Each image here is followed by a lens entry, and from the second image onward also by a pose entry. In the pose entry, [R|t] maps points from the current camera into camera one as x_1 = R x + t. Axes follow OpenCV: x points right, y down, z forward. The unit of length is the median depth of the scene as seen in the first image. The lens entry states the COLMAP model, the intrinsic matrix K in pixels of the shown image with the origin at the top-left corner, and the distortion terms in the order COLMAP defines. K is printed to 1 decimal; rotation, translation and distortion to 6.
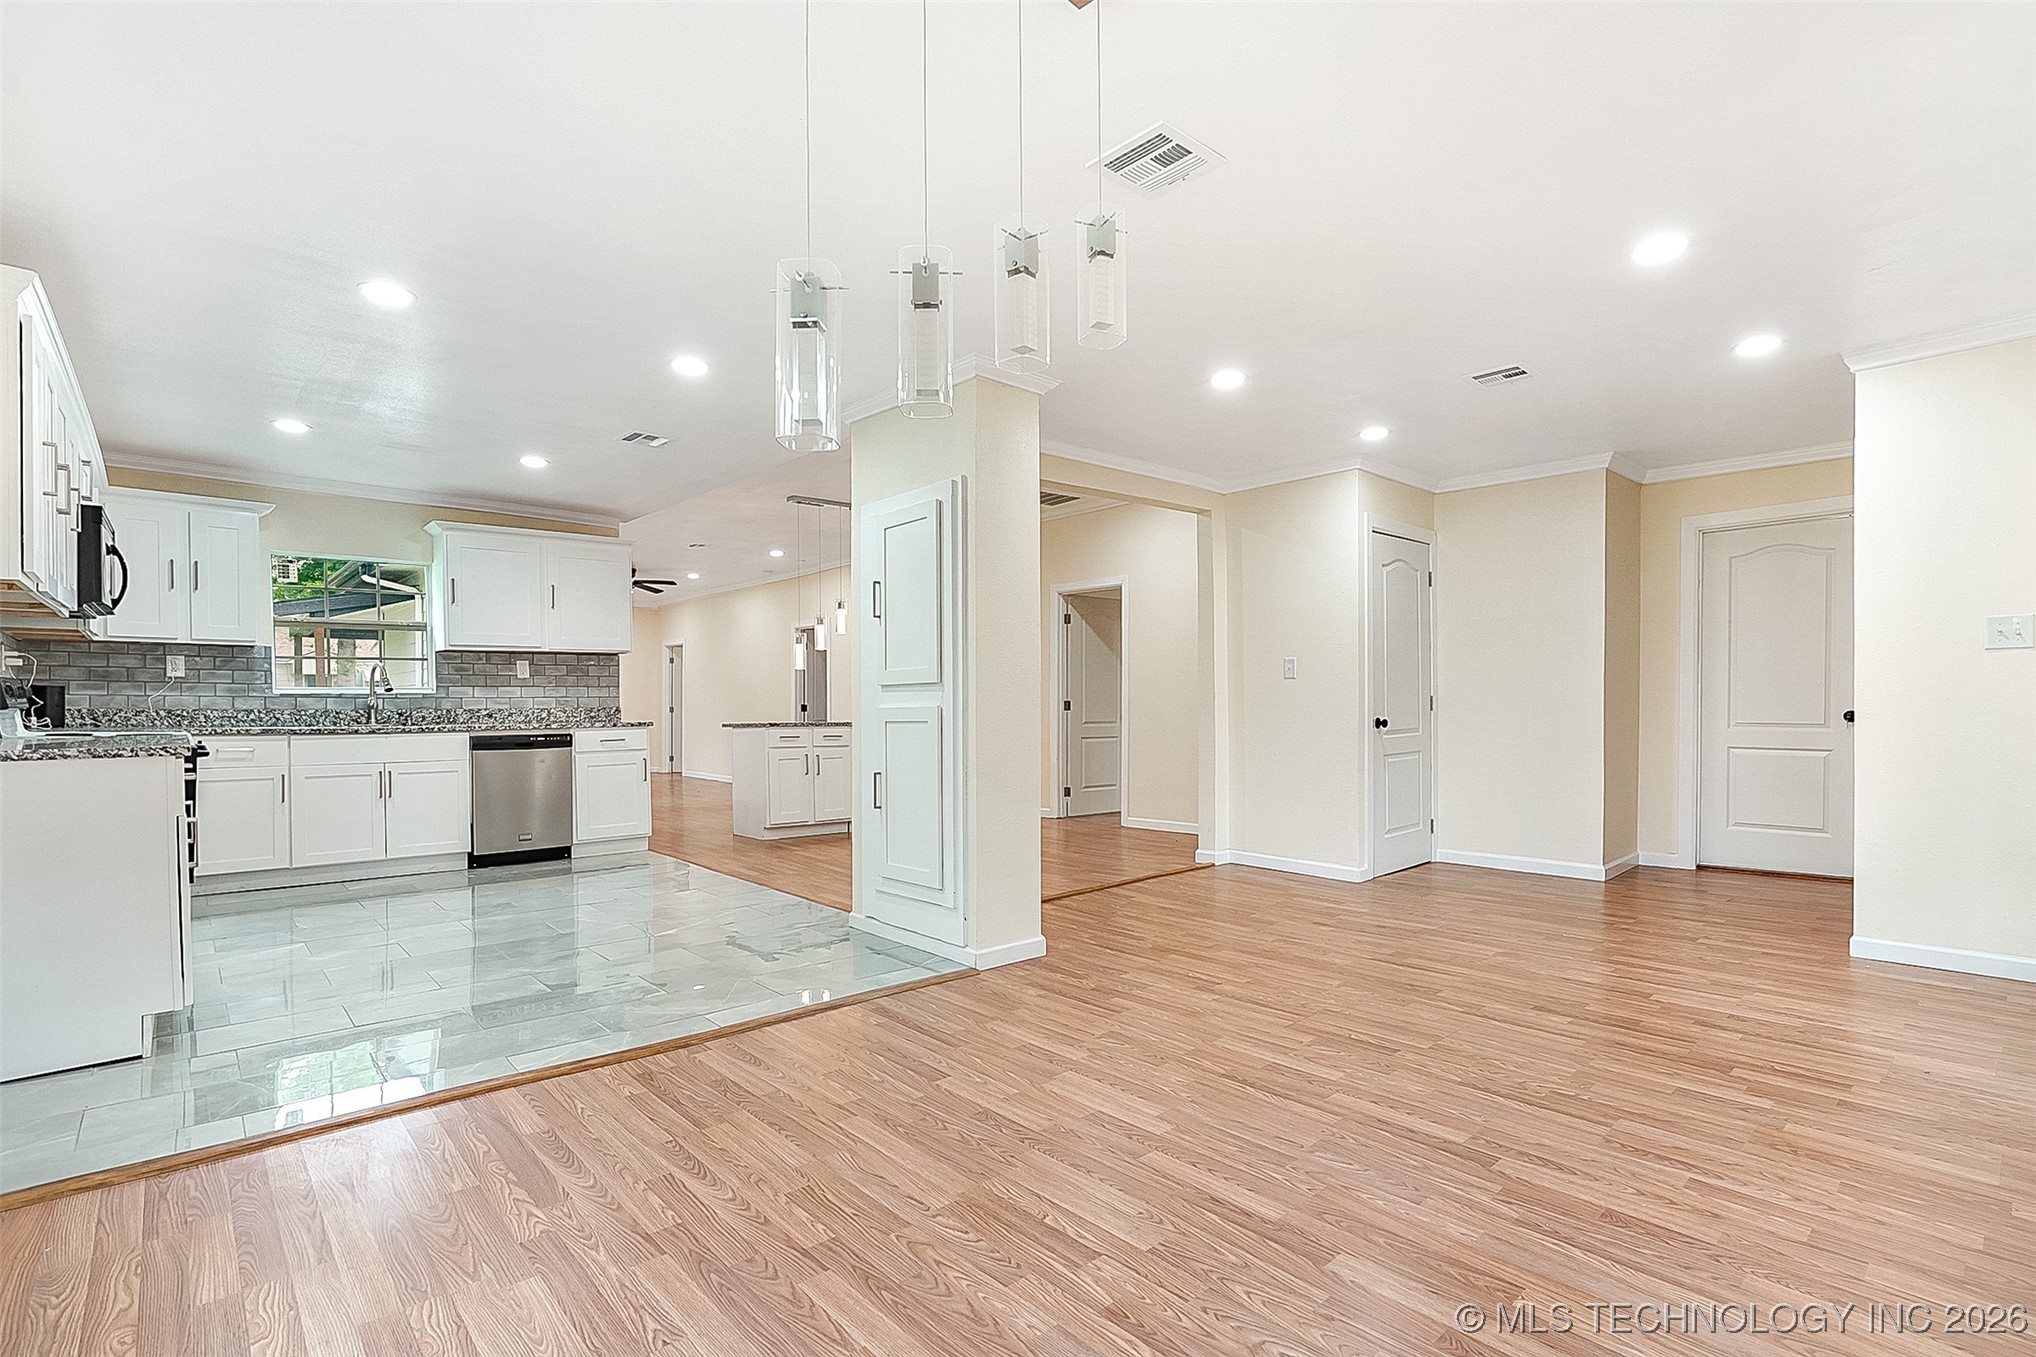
lens RADIAL K [[960.1, 0, 1022.6], [0, 960.1, 689.3], [0, 0, 1]] dist [-0.037560, 0.022751]
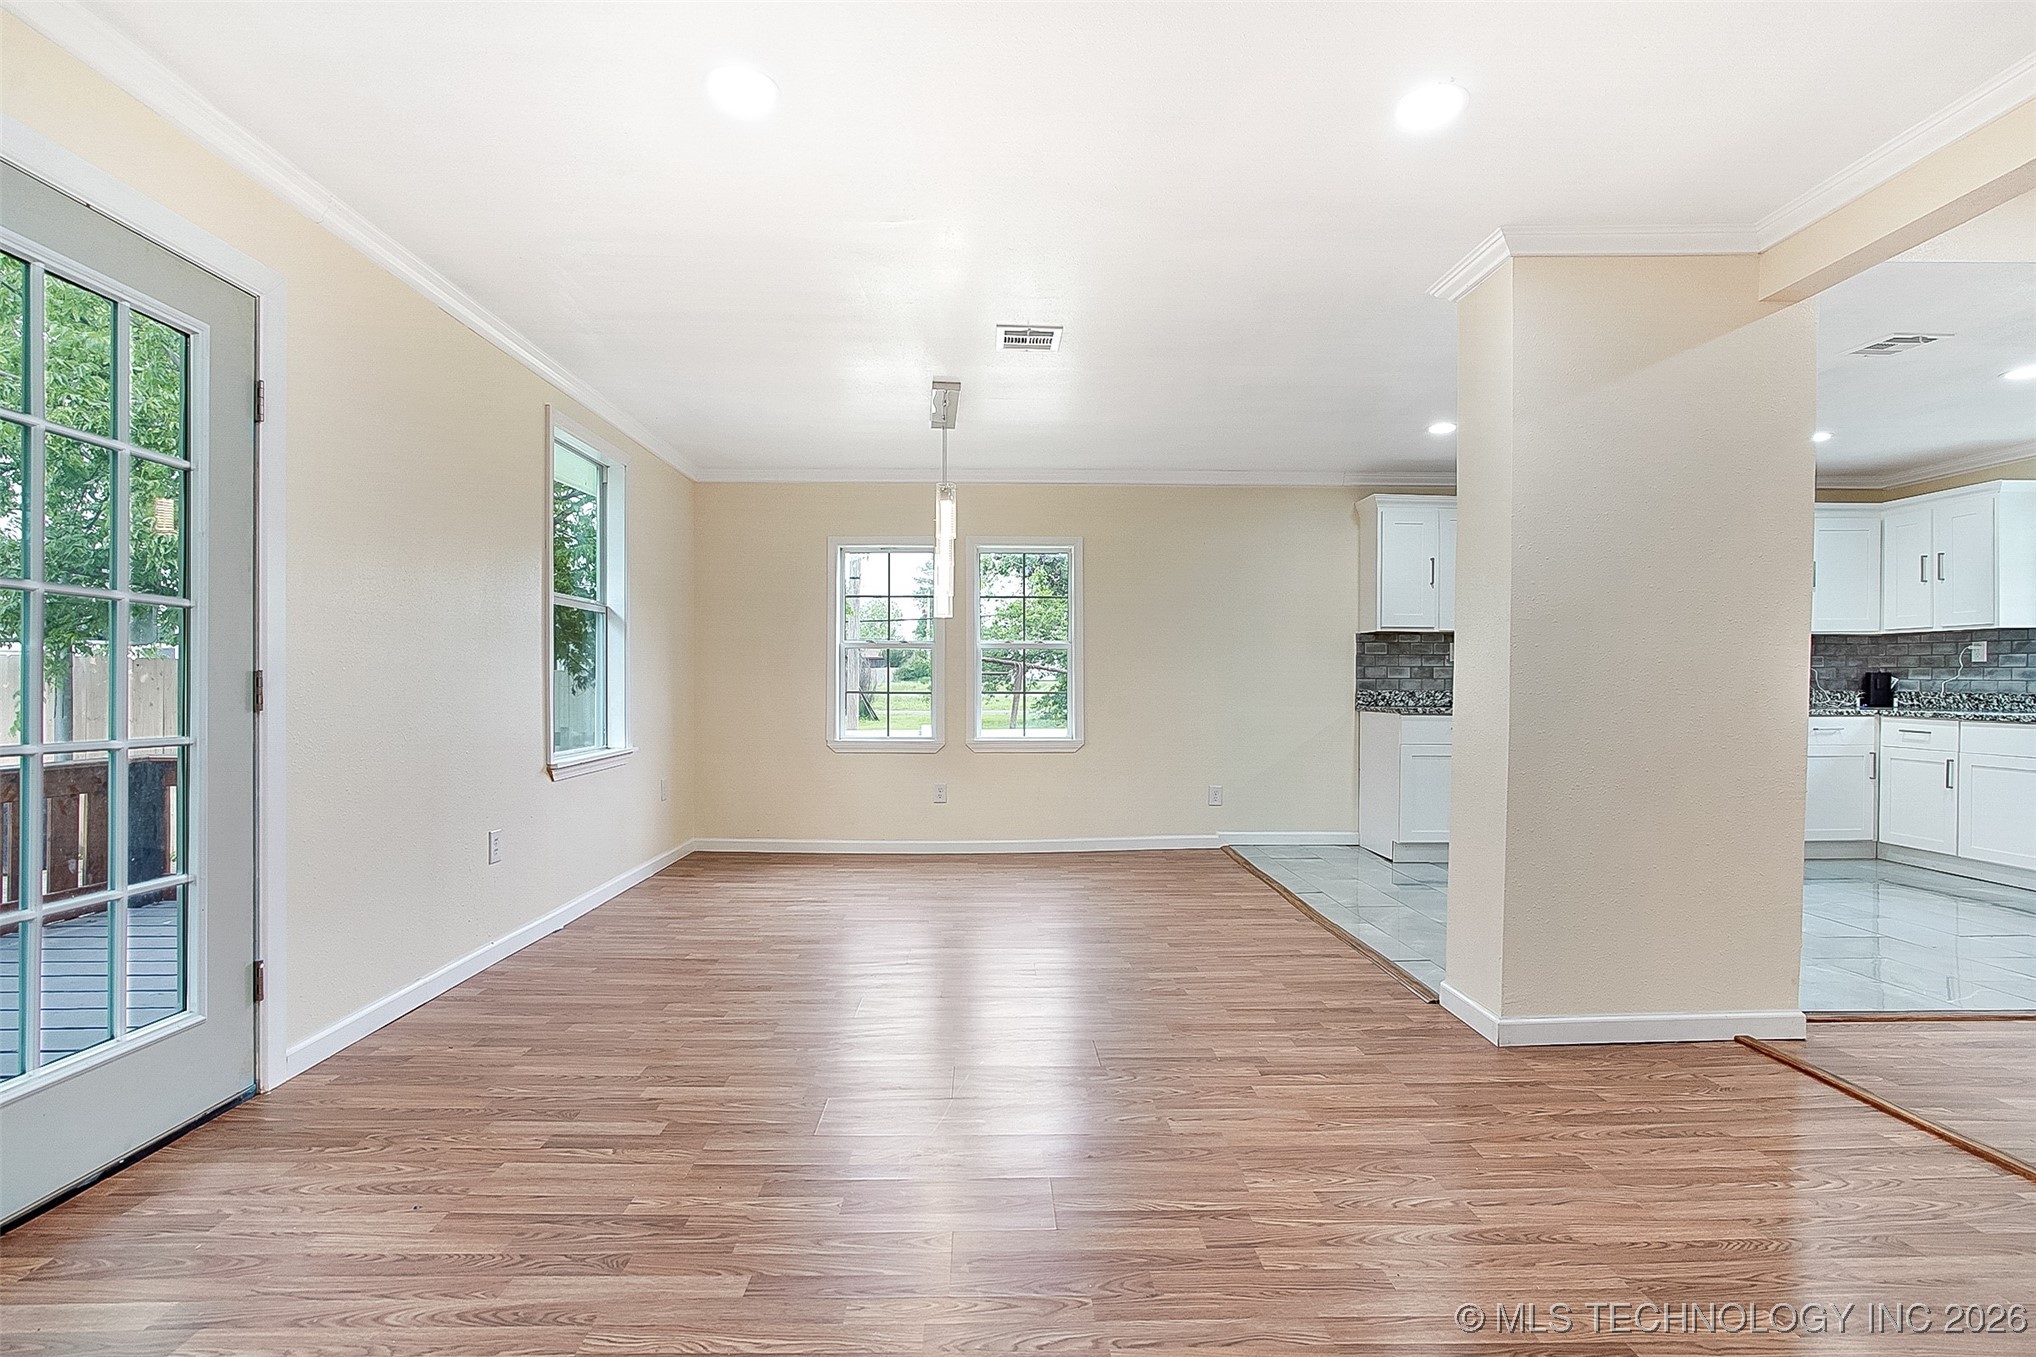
lens RADIAL K [[960.1, 0, 1022.6], [0, 960.1, 689.3], [0, 0, 1]] dist [-0.037560, 0.022751]
pose [[-0.646408, 0.006286, -0.762966, 0.580587], [0.009585, 0.999954, 0.000118, 0.006963], [0.762932, -0.007237, -0.646438, 0.877220]]
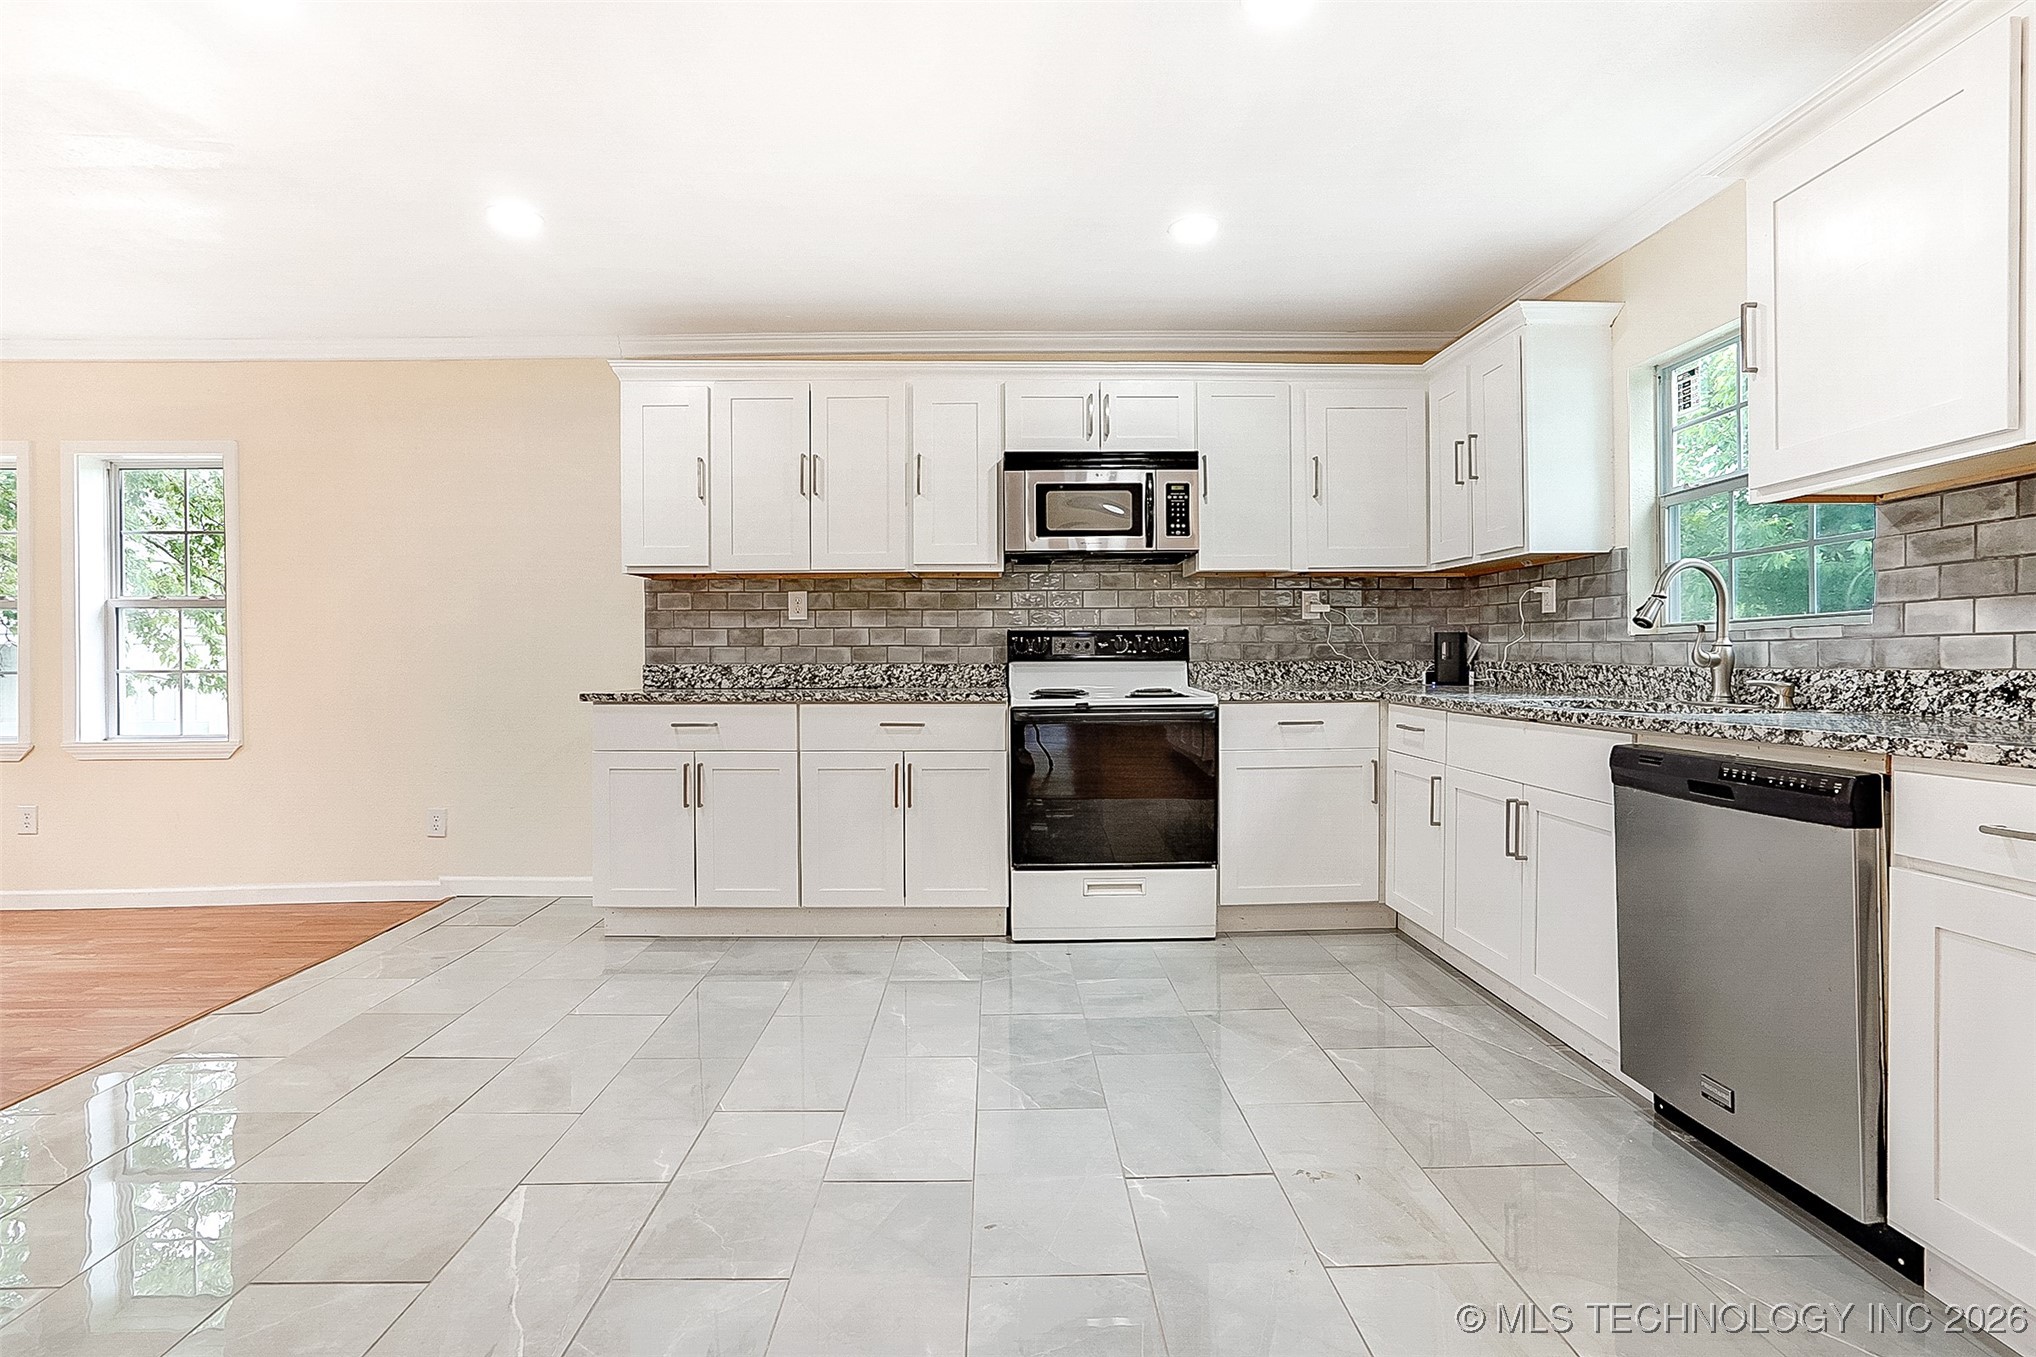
lens RADIAL K [[955.1, 0, 1006.7], [0, 955.1, 671.2], [0, 0, 1]] dist [-0.038687, 0.021063]
pose [[-0.660737, 0.015492, -0.750458, -0.168738], [0.015755, 0.999853, 0.006770, 0.016563], [0.750452, -0.007350, -0.660884, 1.155483]]
